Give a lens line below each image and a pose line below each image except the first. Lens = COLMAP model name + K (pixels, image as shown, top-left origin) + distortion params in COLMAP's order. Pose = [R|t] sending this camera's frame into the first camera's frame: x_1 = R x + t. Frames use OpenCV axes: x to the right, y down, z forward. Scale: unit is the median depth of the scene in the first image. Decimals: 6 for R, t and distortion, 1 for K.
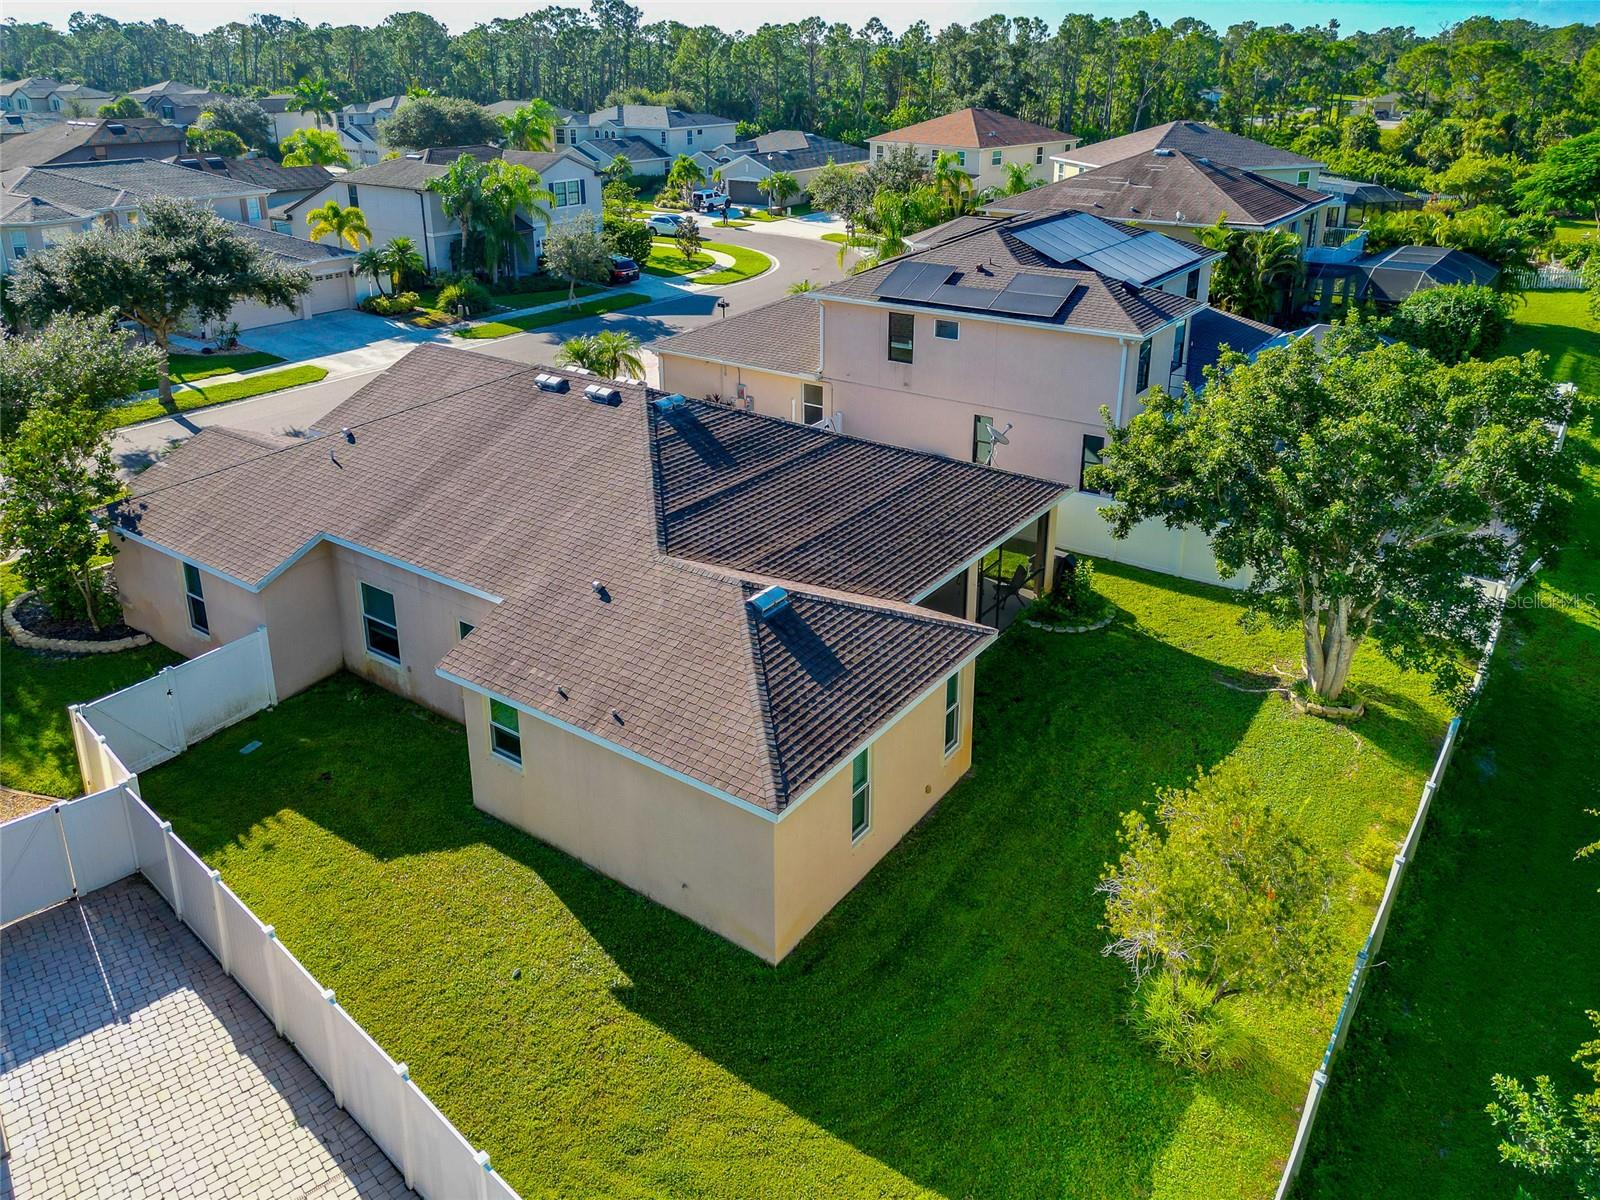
lens RADIAL K [[1144.1, 0, 808.4], [0, 1144.1, 479.6], [0, 0, 1]] dist [0.073340, -0.092254]
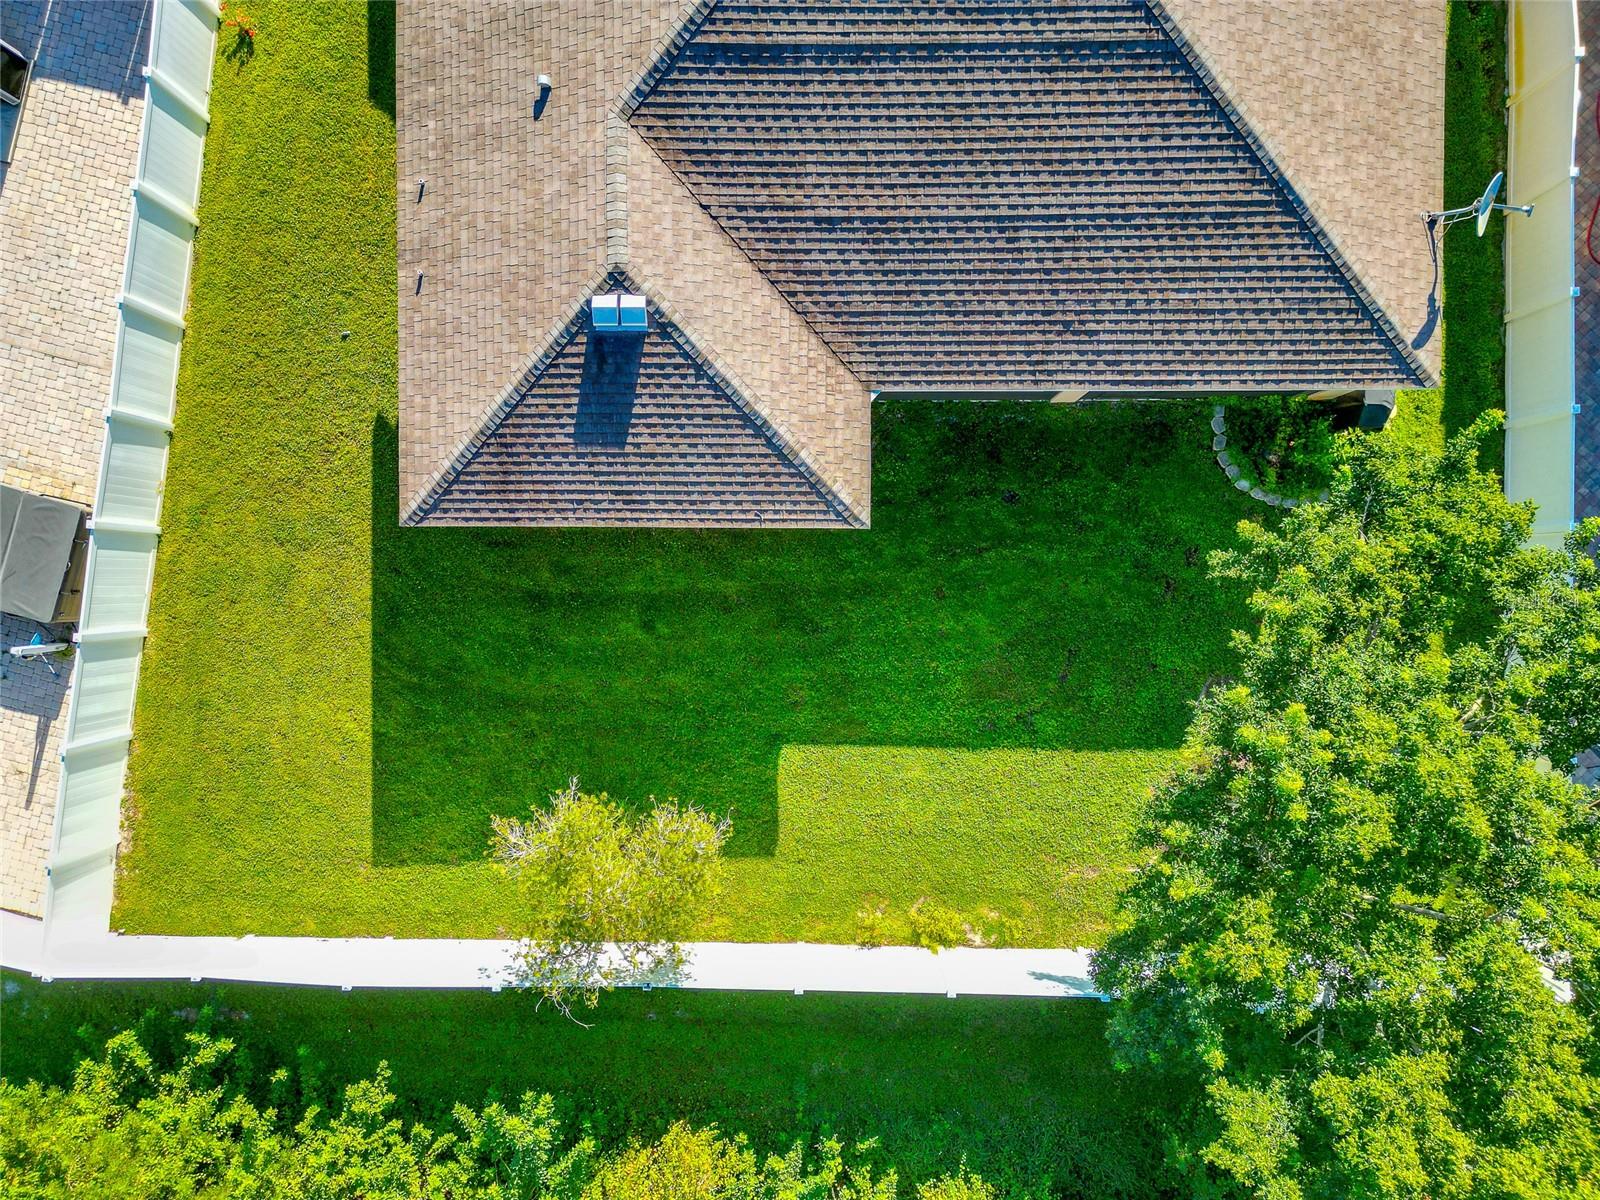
lens RADIAL K [[1121.1, 0, 800.0], [0, 1121.1, 600.0], [0, 0, 1]] dist [0.065051, -0.085290]
pose [[0.579970, 0.814621, 0.005262, 0.186716], [-0.258889, 0.178184, 0.949330, -0.608263], [0.772406, -0.551945, 0.314238, 0.756048]]
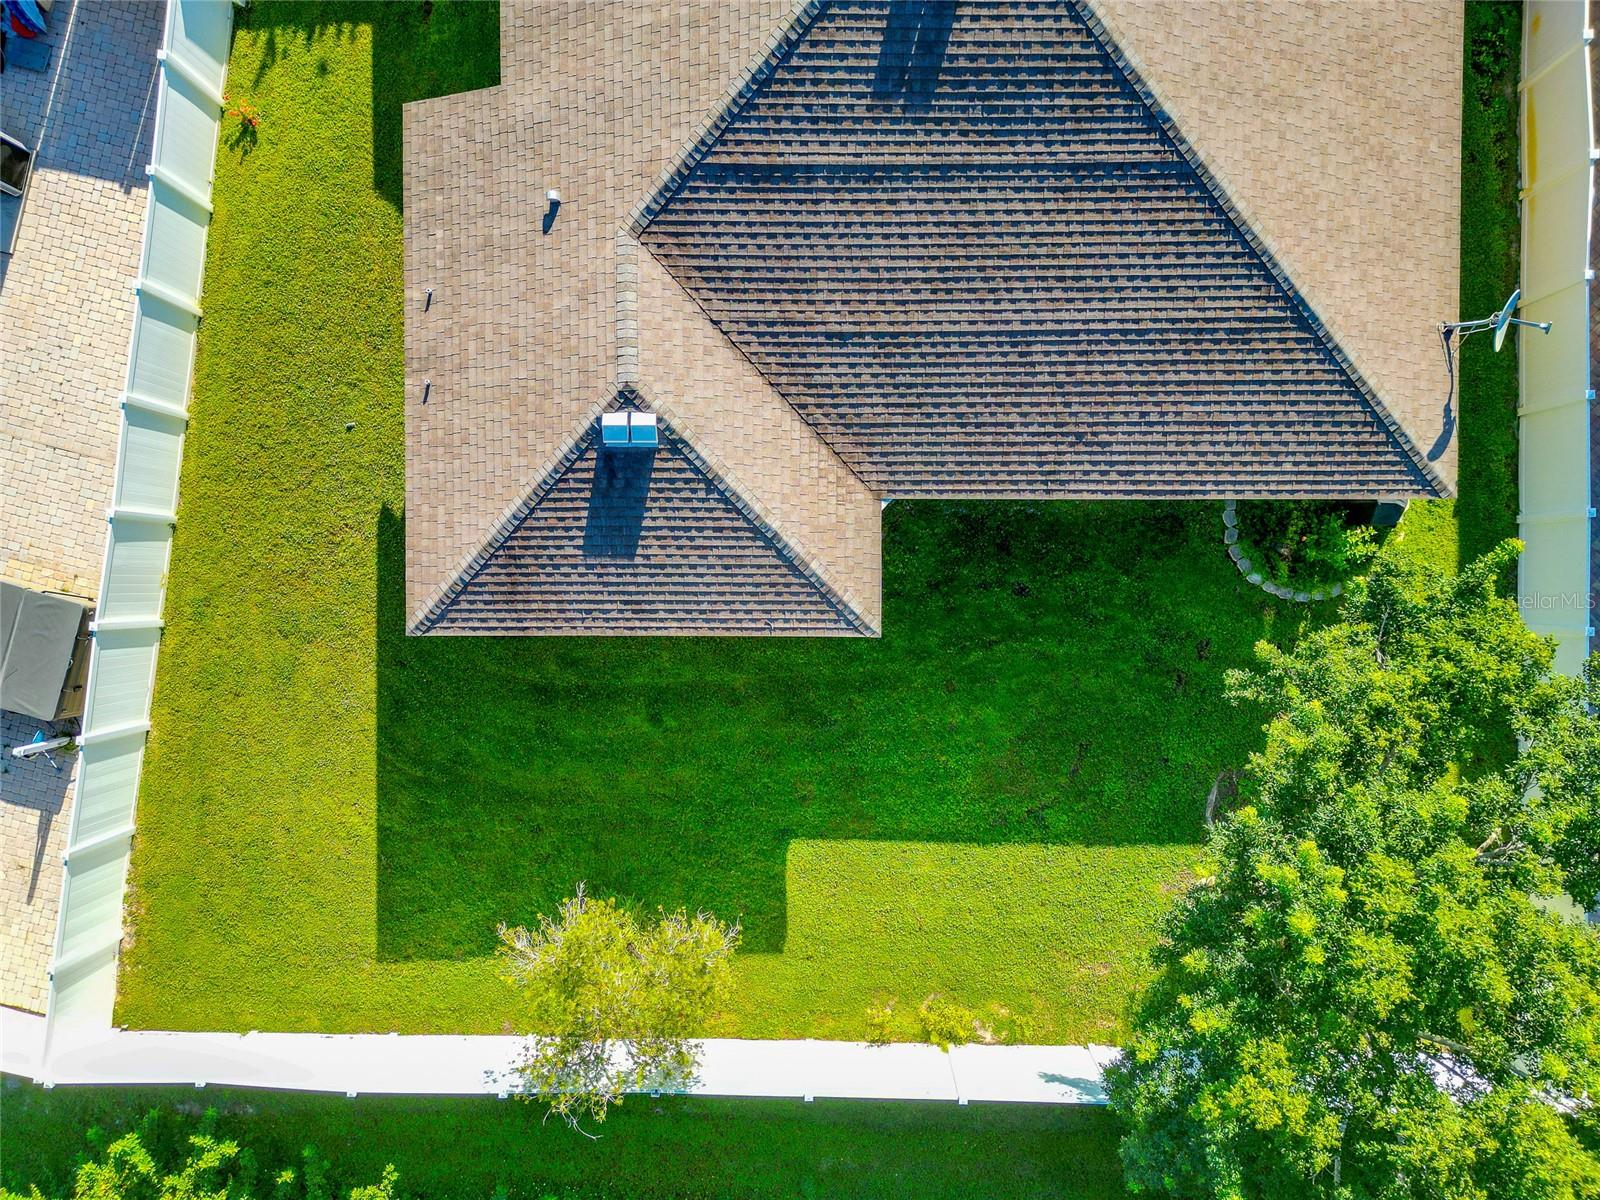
lens RADIAL K [[1121.9, 0, 800.0], [0, 1121.9, 600.0], [0, 0, 1]] dist [0.076866, -0.108215]
pose [[0.580520, 0.814229, 0.005338, 0.117988], [-0.260510, 0.179516, 0.948635, -0.614418], [0.771447, -0.552092, 0.316327, 0.793942]]
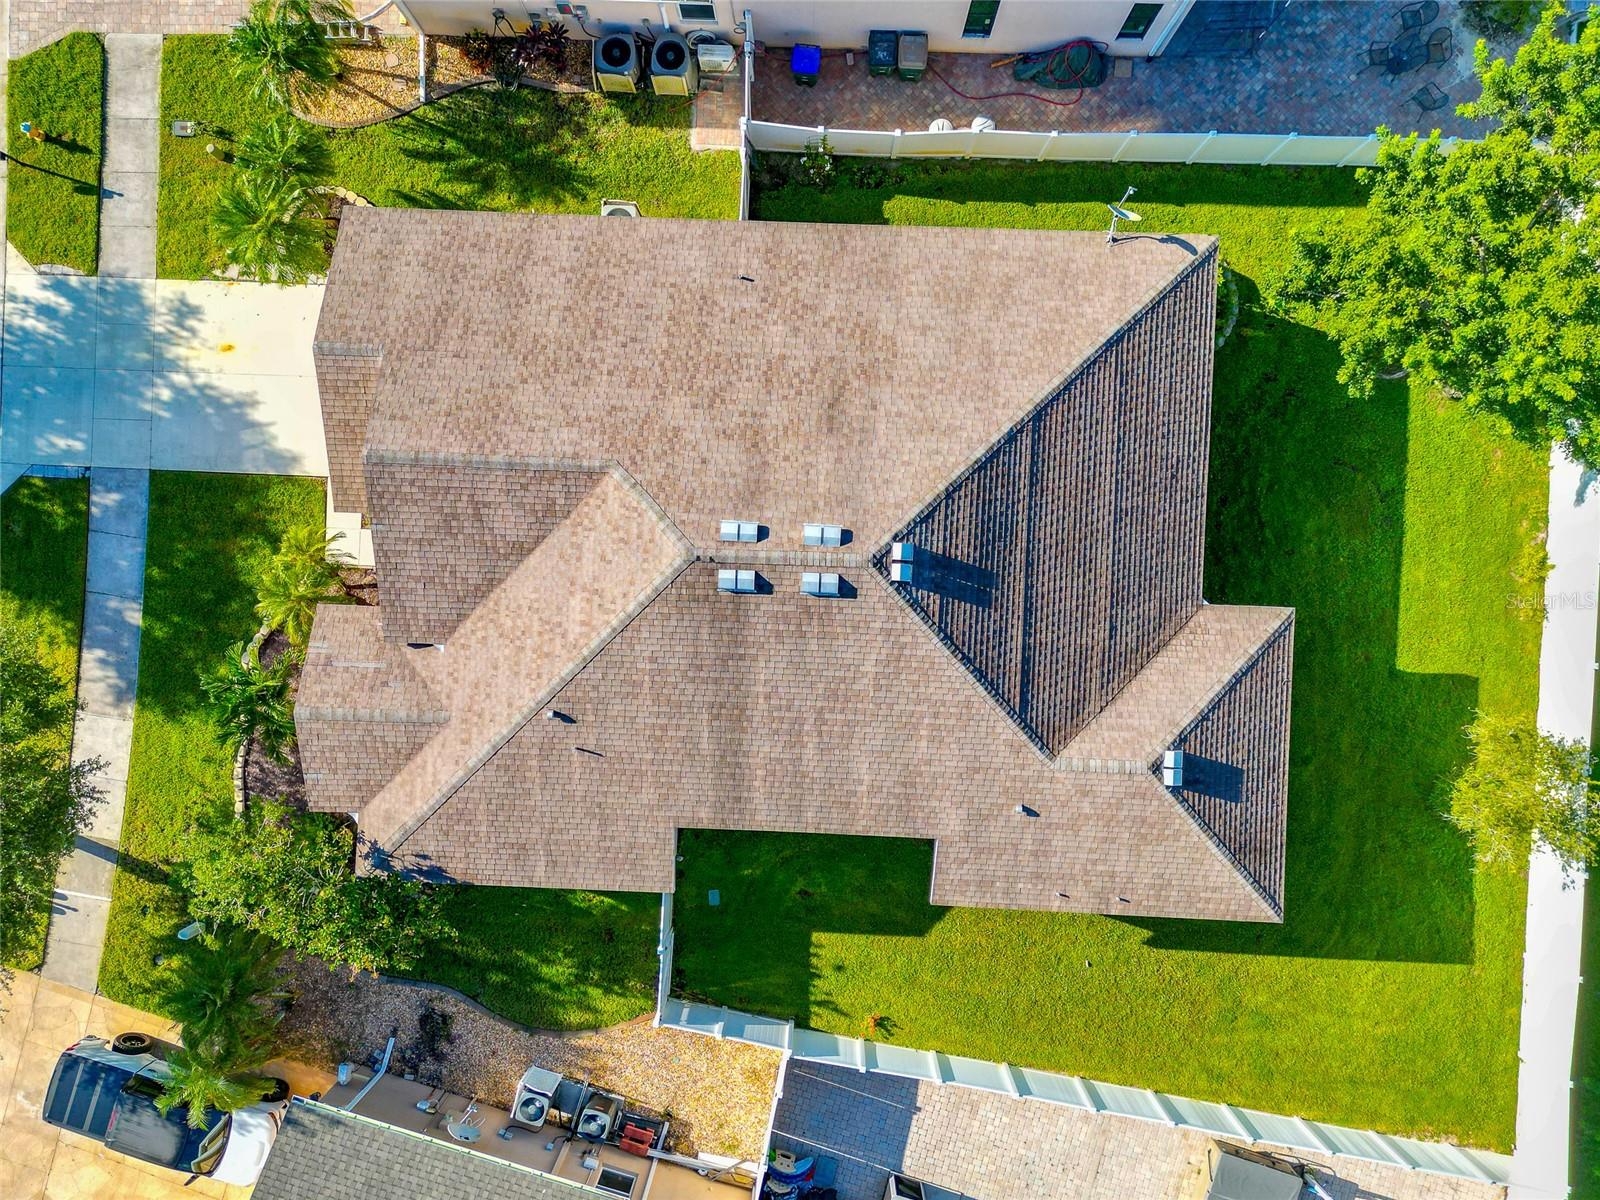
lens RADIAL K [[1121.9, 0, 800.0], [0, 1121.9, 600.0], [0, 0, 1]] dist [0.076866, -0.108215]
pose [[0.833799, -0.551257, -0.029904, -0.228647], [0.218657, 0.280019, 0.934761, -1.126827], [-0.506920, -0.785942, 0.354016, 0.923926]]
